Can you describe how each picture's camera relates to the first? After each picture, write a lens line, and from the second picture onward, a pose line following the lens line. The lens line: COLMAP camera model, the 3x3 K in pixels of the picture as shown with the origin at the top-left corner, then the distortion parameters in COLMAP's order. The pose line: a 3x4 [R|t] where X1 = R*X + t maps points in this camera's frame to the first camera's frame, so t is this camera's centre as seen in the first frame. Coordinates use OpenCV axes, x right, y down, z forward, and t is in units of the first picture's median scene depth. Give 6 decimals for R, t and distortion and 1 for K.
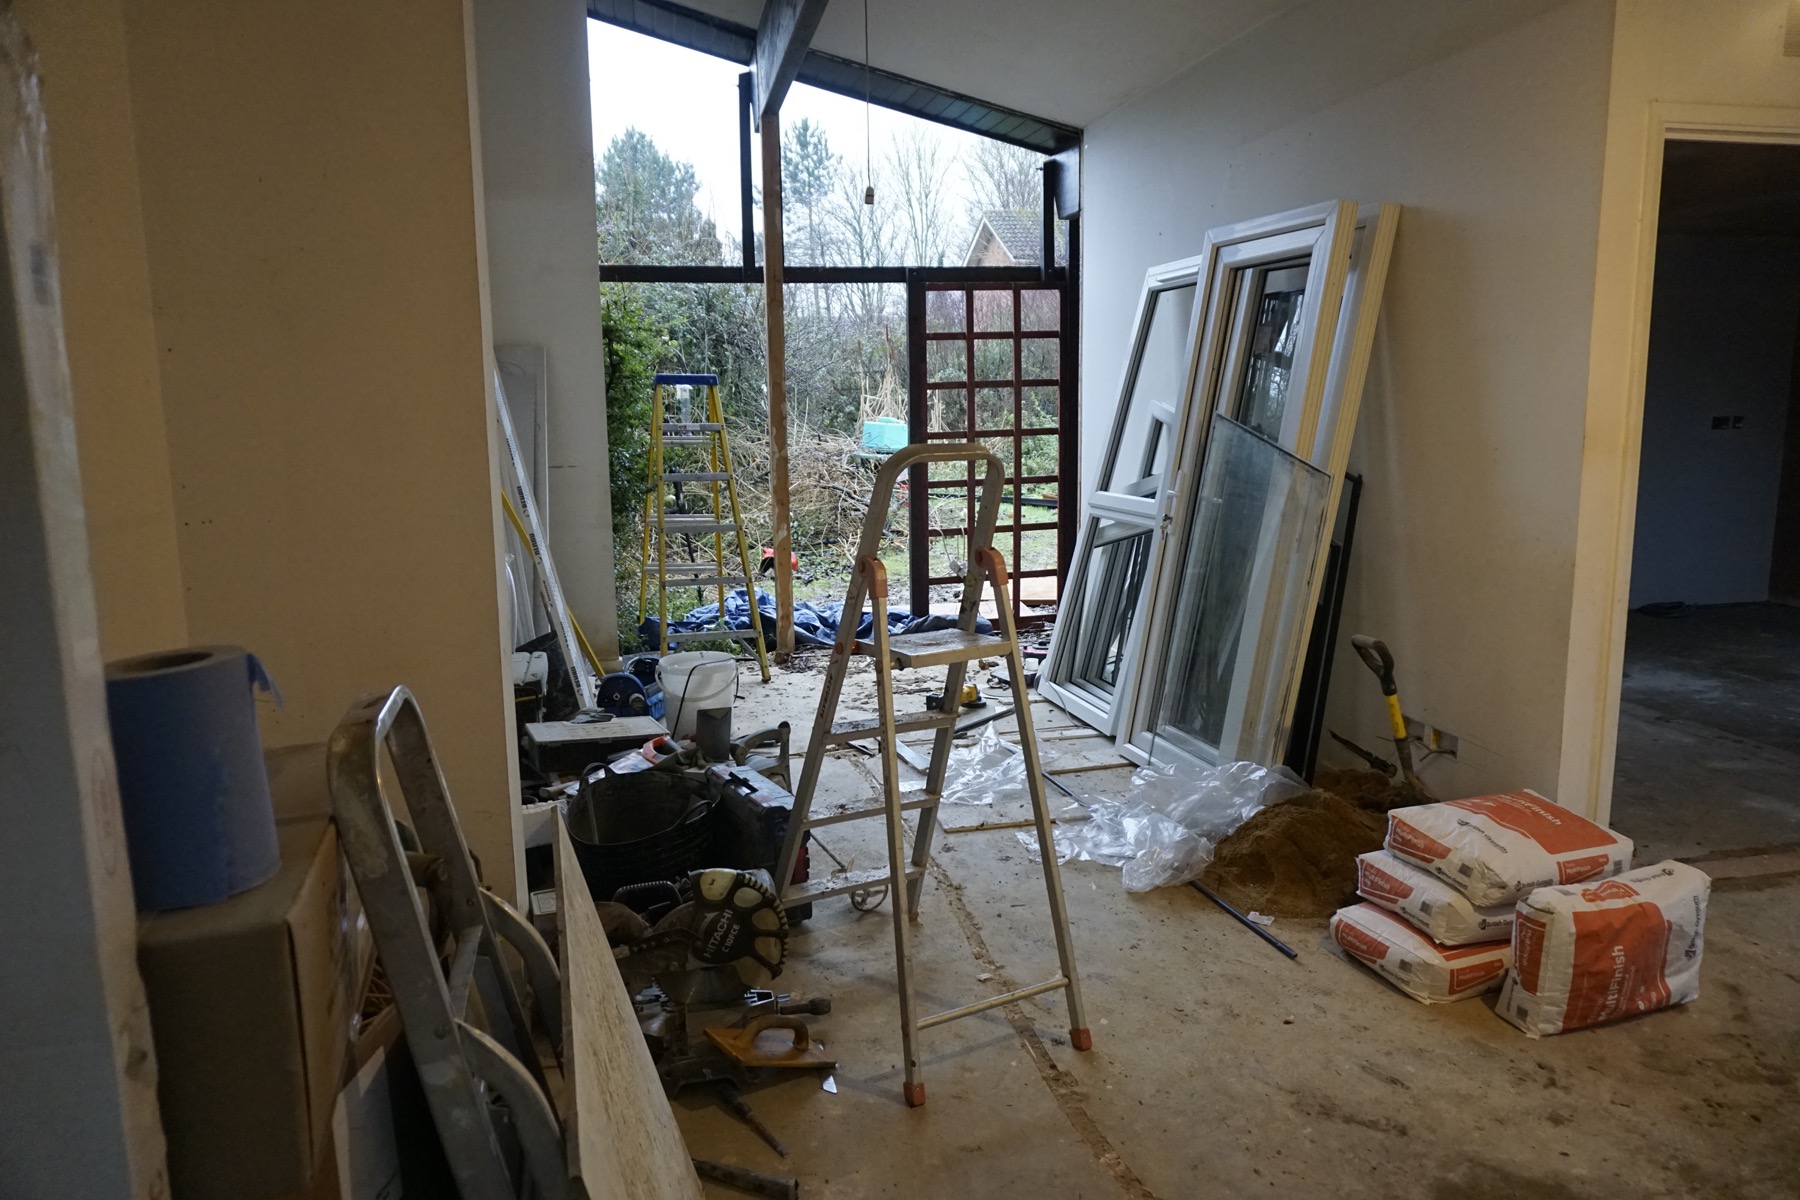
lens RADIAL K [[1210.6, 0, 904.9], [0, 1210.6, 604.9], [0, 0, 1]] dist [-0.054524, 0.039424]
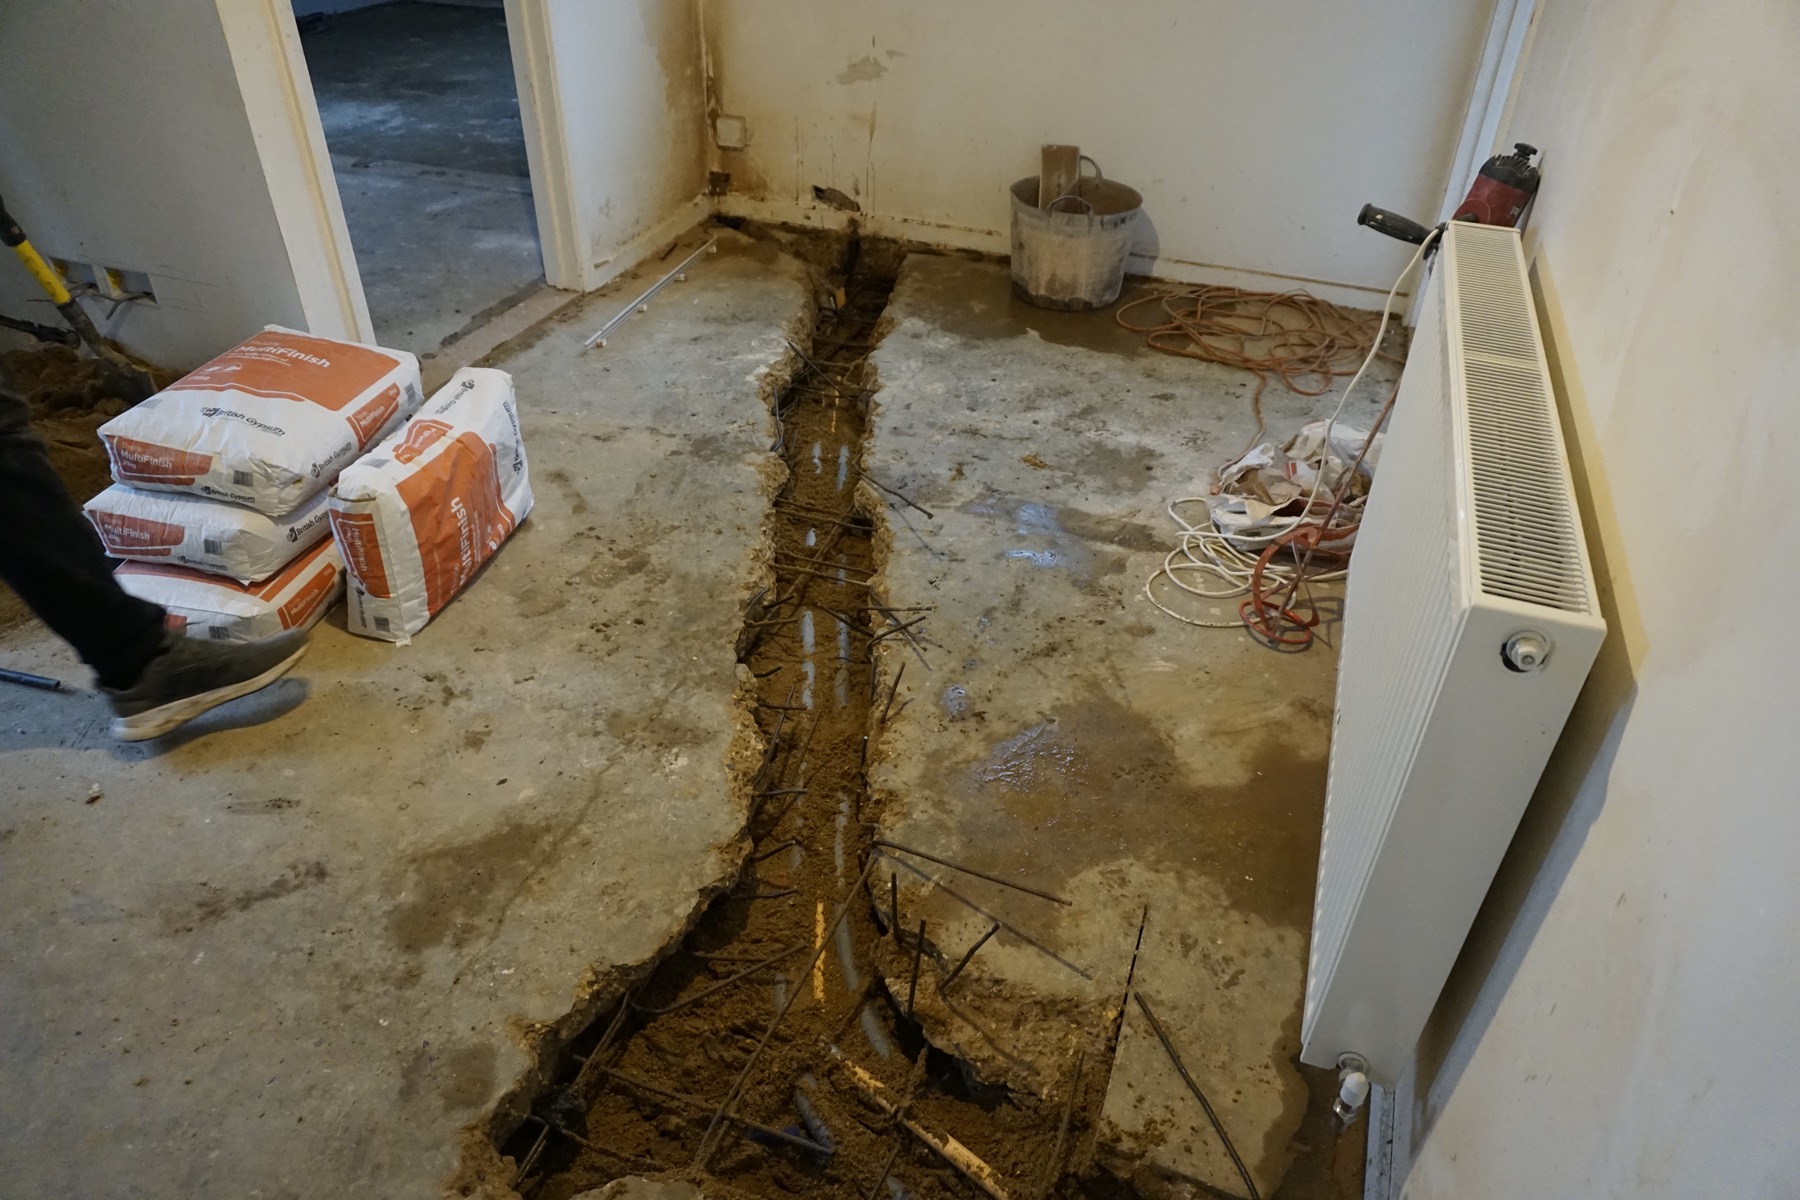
lens RADIAL K [[1210.6, 0, 904.9], [0, 1210.6, 604.9], [0, 0, 1]] dist [-0.054524, 0.039424]
pose [[0.527981, -0.477266, 0.702462, 0.129139], [0.121108, 0.861009, 0.493960, -0.018711], [-0.840577, -0.175727, 0.512397, 0.265461]]
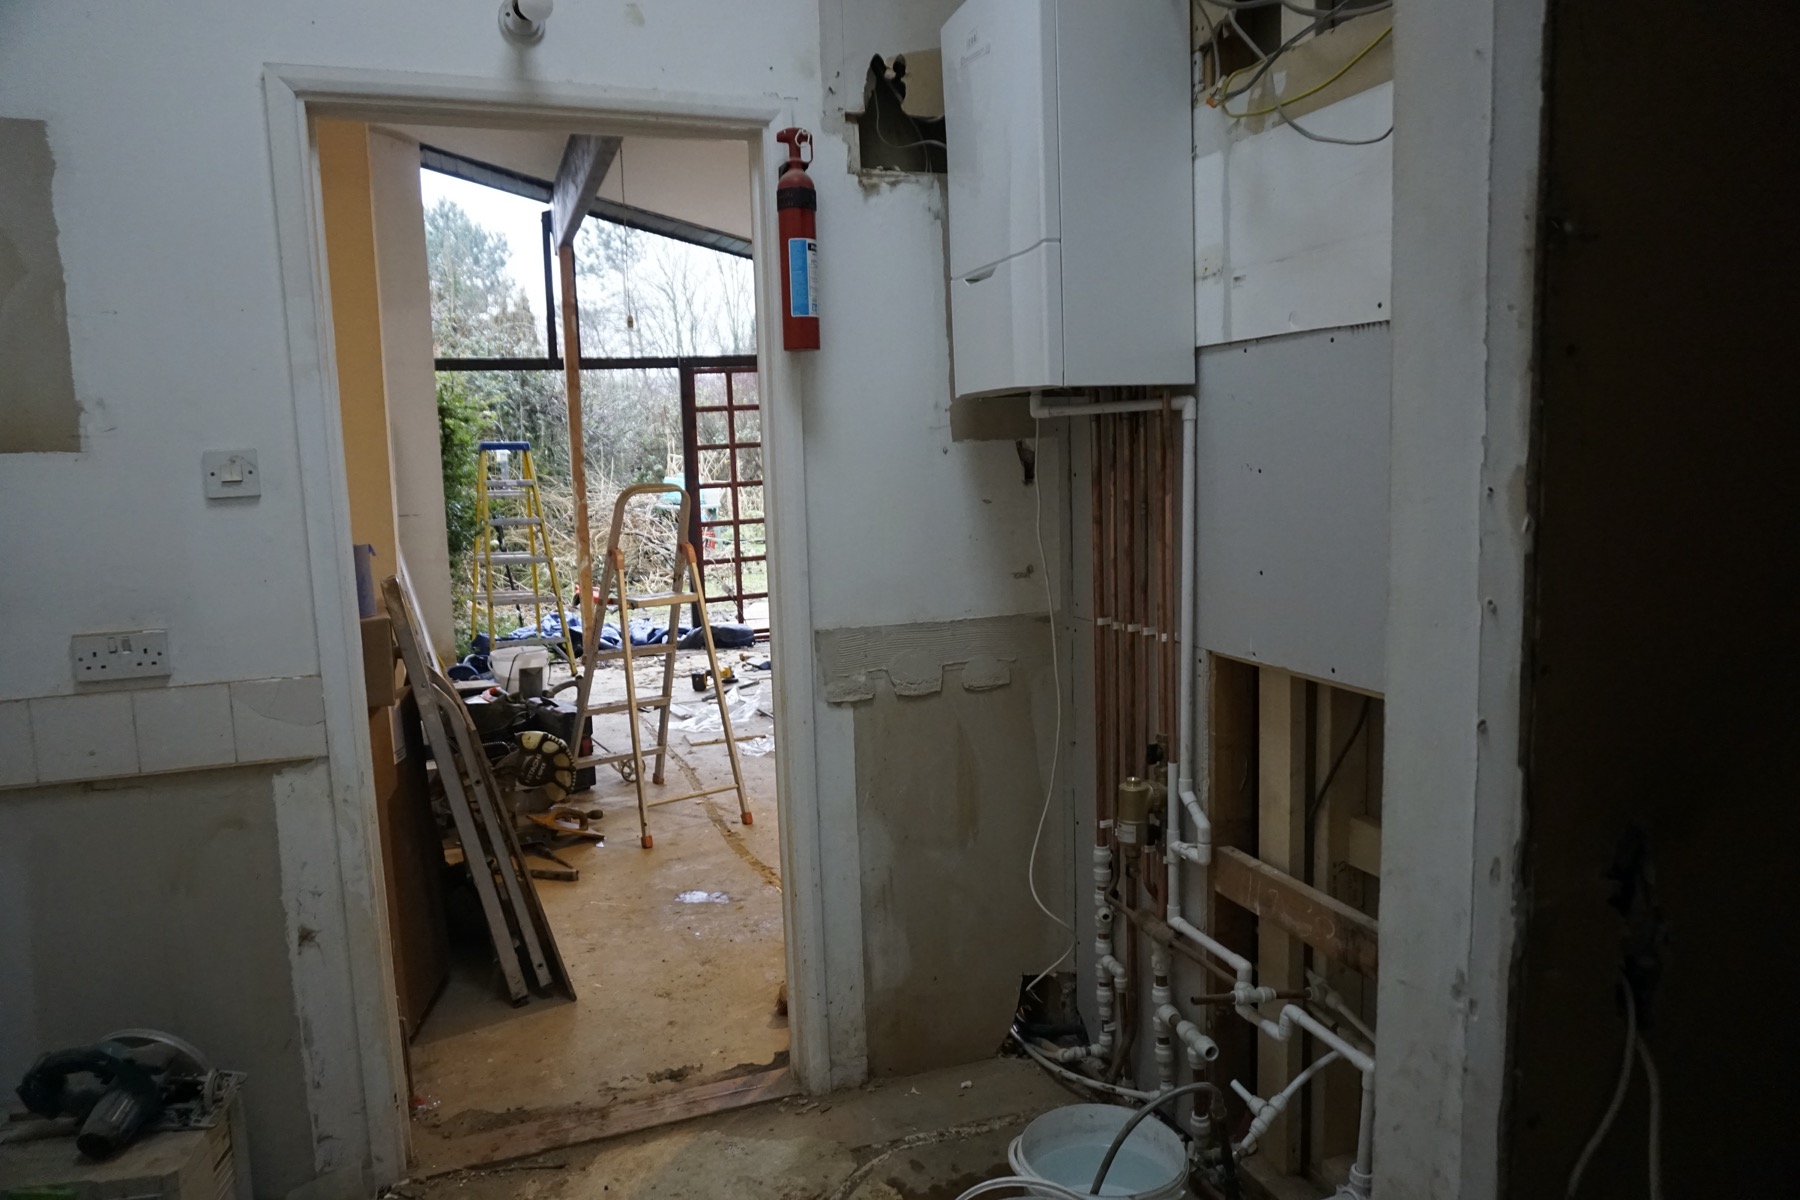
lens RADIAL K [[1223.6, 0, 900.0], [0, 1223.6, 600.0], [0, 0, 1]] dist [-0.063542, 0.042024]
pose [[0.990538, -0.034598, 0.132805, 0.124522], [0.041306, 0.997988, -0.048092, 0.120811], [-0.130874, 0.053123, 0.989975, -0.705609]]
